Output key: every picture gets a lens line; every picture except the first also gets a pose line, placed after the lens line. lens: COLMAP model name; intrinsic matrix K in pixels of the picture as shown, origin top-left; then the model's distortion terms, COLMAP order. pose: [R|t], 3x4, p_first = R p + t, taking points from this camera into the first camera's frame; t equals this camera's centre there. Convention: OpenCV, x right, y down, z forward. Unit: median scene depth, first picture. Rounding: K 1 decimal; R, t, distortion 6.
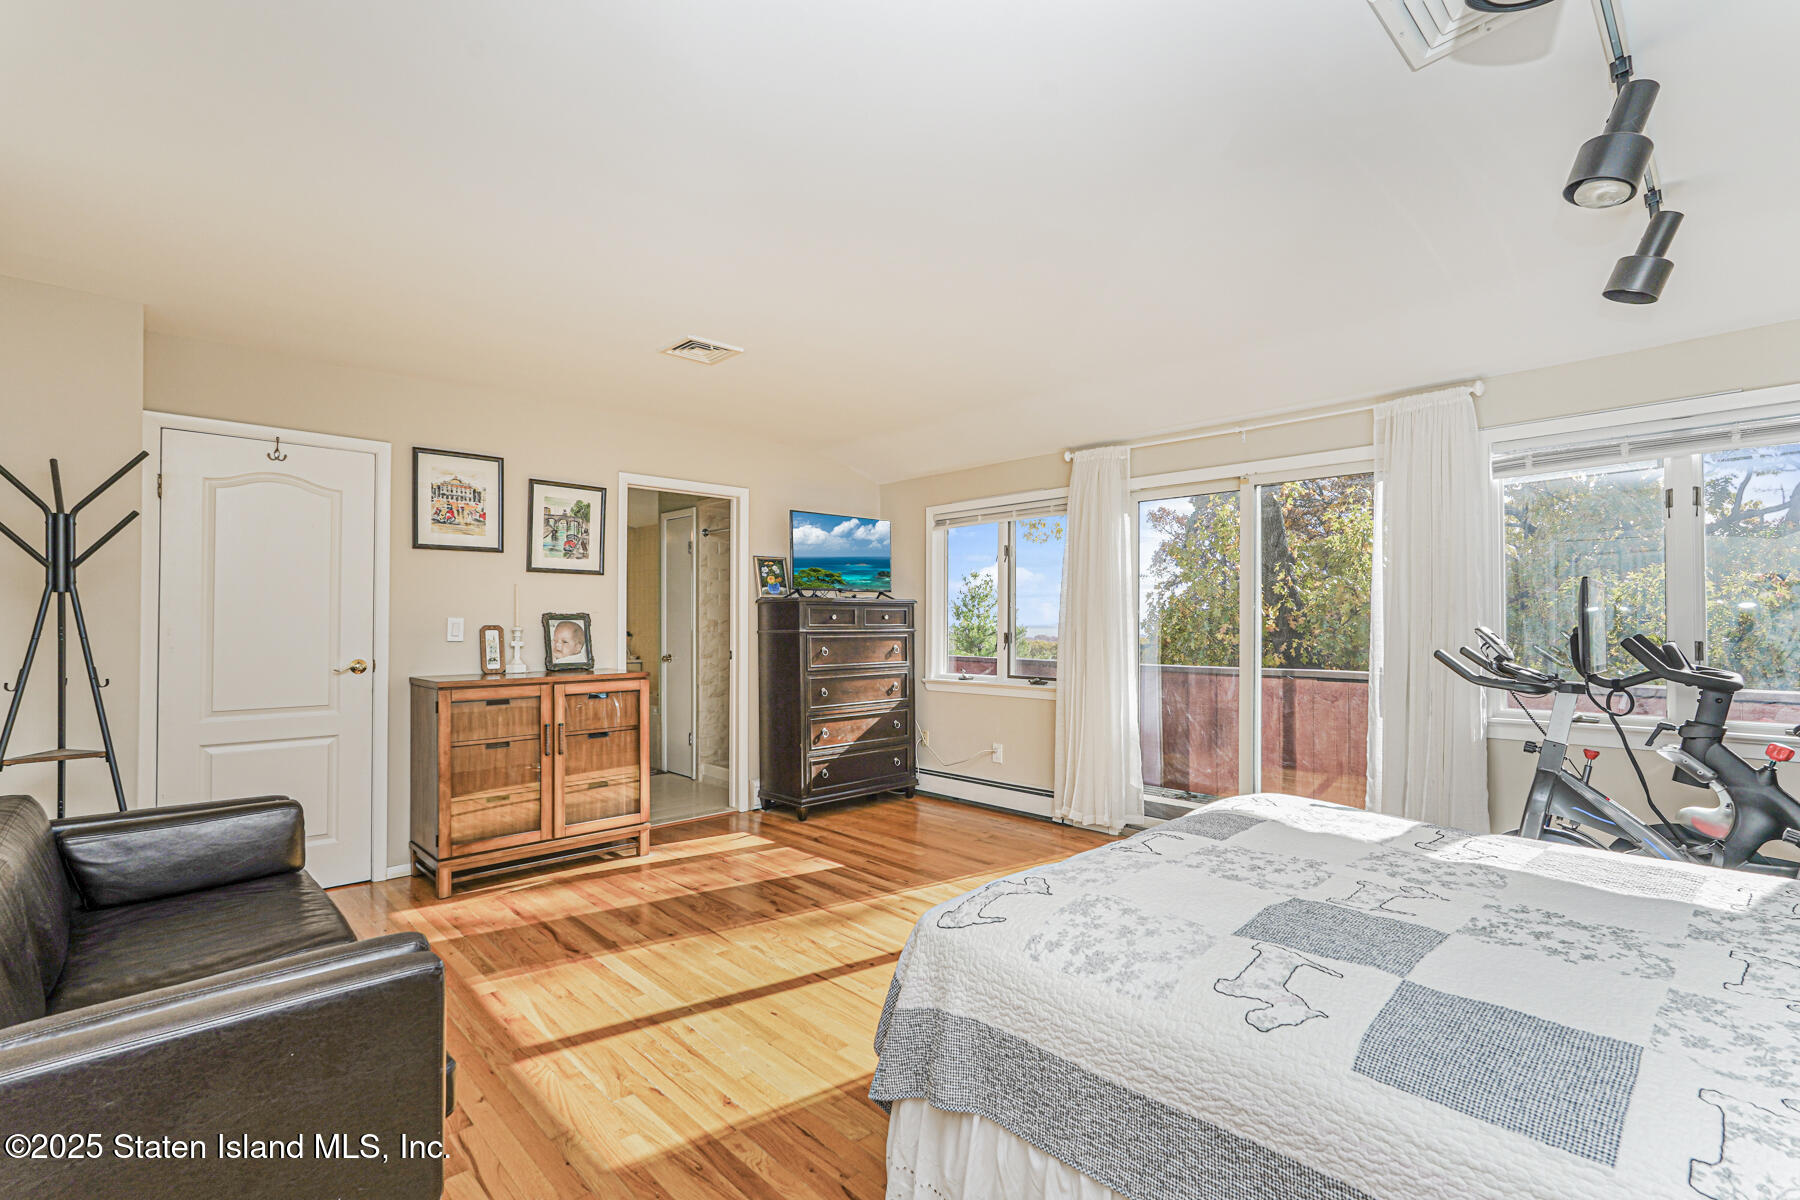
lens RADIAL K [[804.4, 0, 900.0], [0, 804.4, 600.0], [0, 0, 1]] dist [-0.012387, 0.000172]
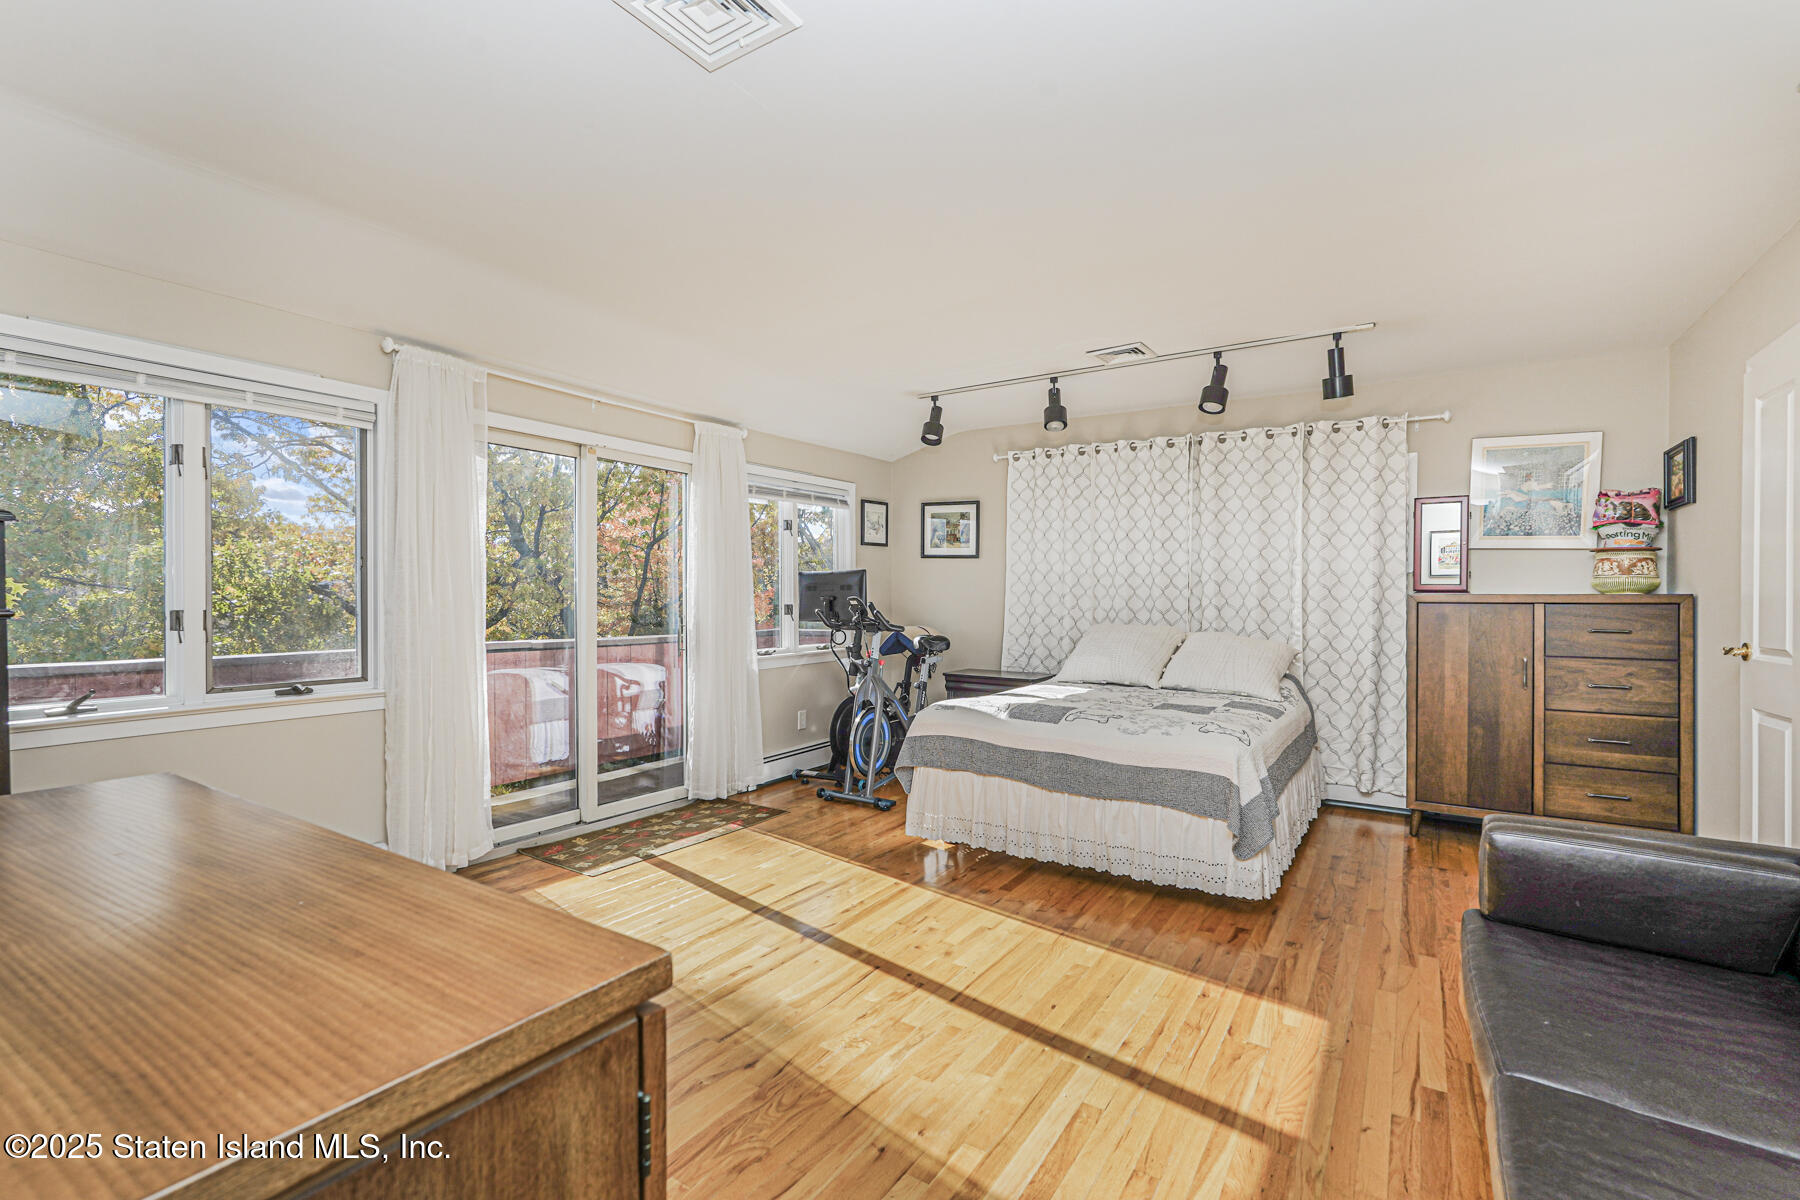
lens RADIAL K [[804.4, 0, 900.0], [0, 804.4, 600.0], [0, 0, 1]] dist [-0.012387, 0.000172]
pose [[-0.225375, -0.002478, 0.974269, -1.022964], [-0.029279, 0.999562, -0.004231, 0.046848], [-0.973832, -0.029479, -0.225349, 1.387516]]
